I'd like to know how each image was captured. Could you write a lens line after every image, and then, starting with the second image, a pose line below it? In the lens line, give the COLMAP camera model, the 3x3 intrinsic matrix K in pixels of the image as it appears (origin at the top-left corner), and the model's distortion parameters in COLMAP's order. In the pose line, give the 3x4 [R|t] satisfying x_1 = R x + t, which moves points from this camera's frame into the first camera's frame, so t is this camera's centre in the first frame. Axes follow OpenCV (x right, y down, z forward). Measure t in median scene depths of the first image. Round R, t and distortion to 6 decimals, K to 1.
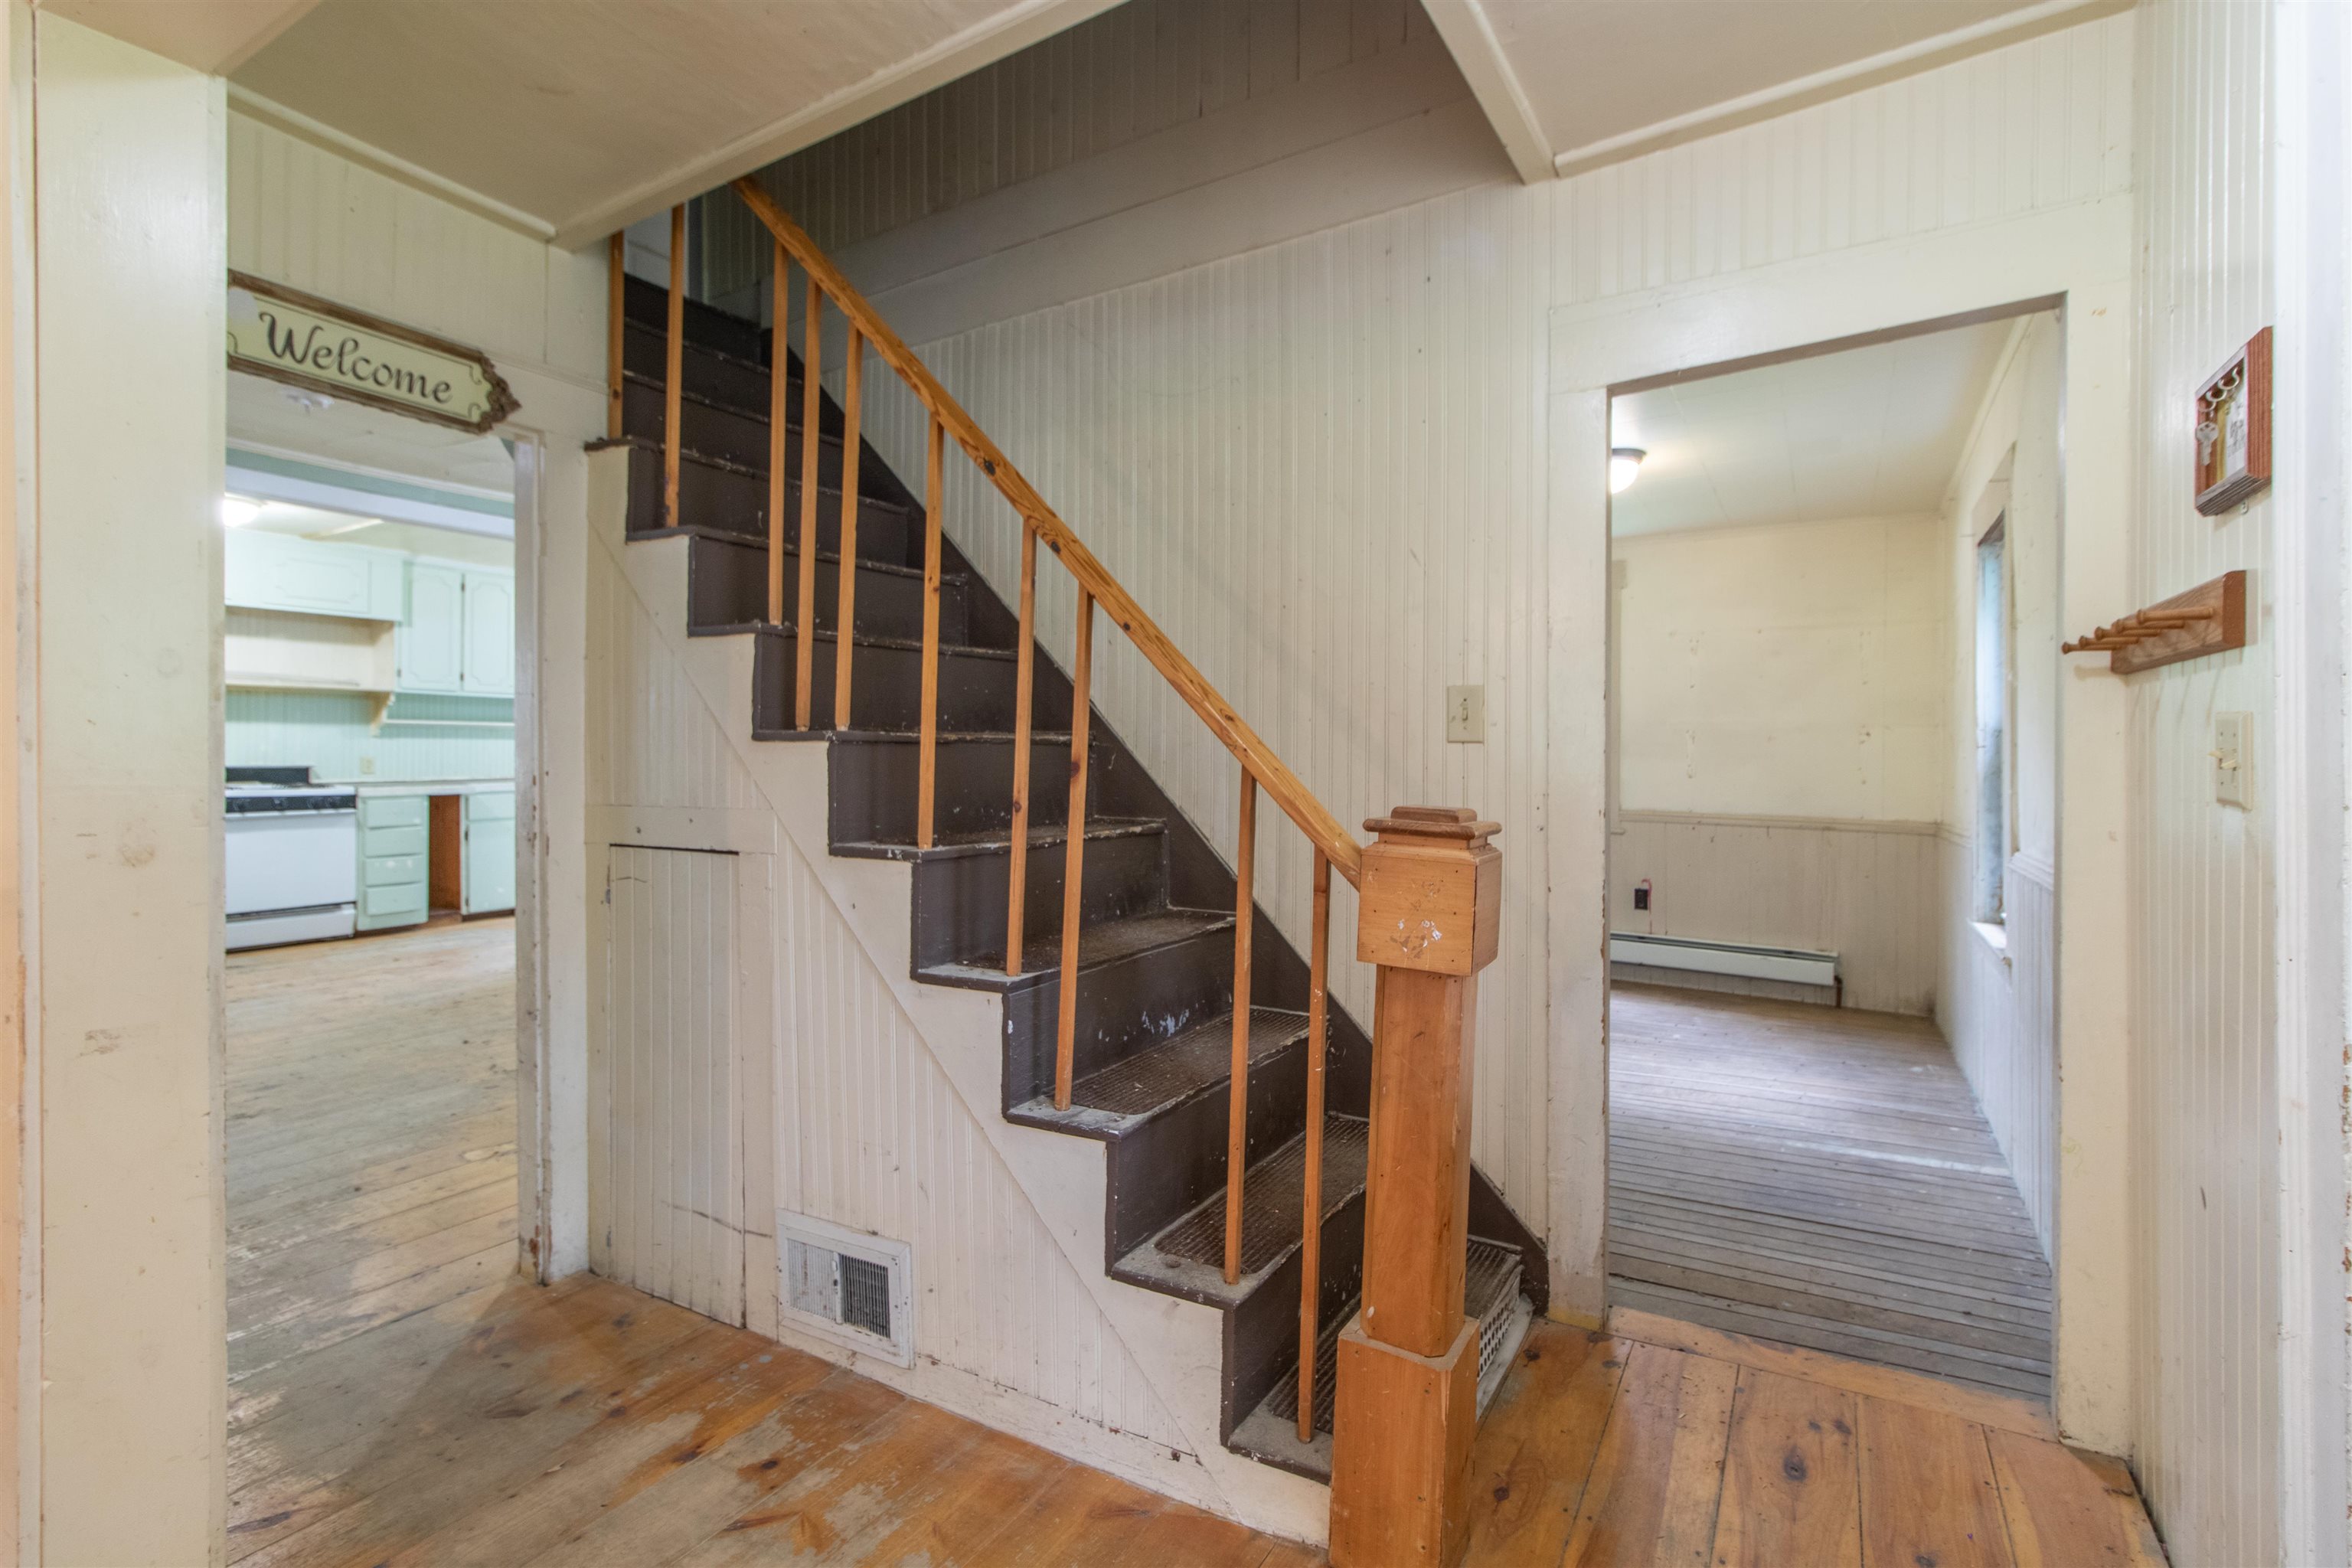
lens RADIAL K [[1121.3, 0, 1170.2], [0, 1121.3, 770.6], [0, 0, 1]] dist [-0.038035, -0.000048]
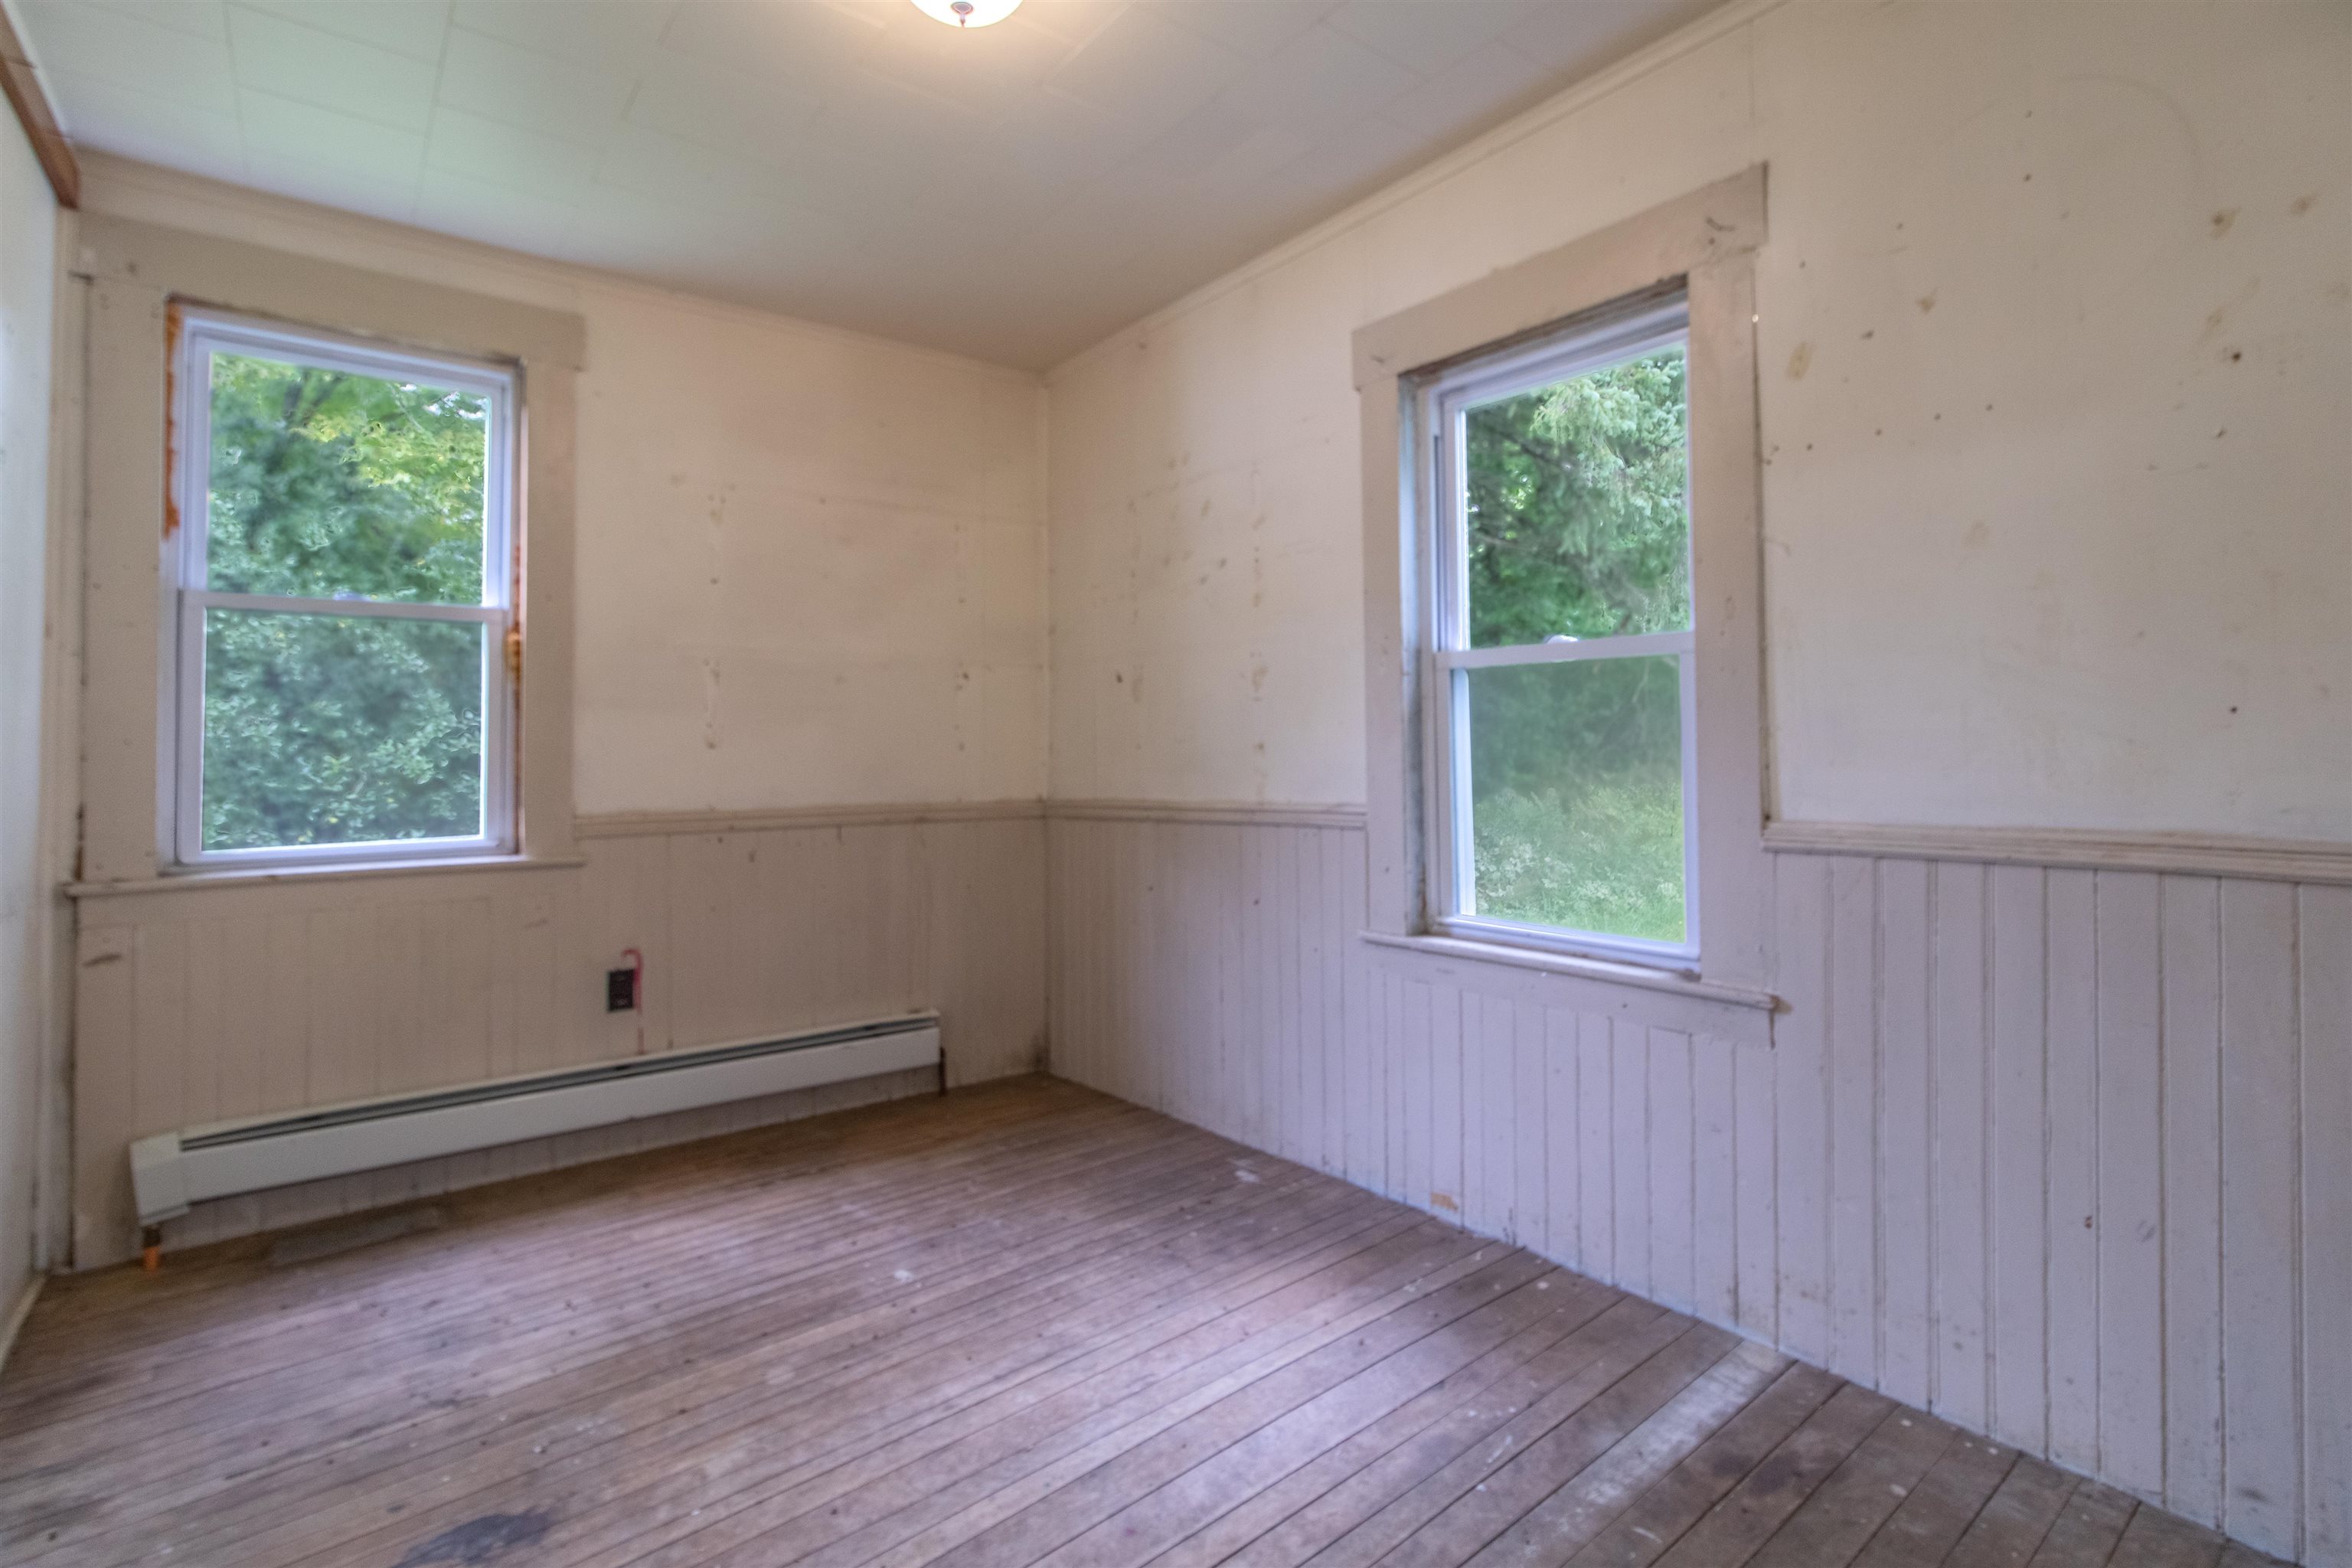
lens RADIAL K [[1090.6, 0, 1174.6], [0, 1090.6, 729.7], [0, 0, 1]] dist [-0.000169, 0.000484]
pose [[0.337399, 0.000875, 0.941361, 0.048550], [0.028285, 0.999539, -0.011067, 0.011391], [-0.940937, 0.030361, 0.337218, 0.663192]]
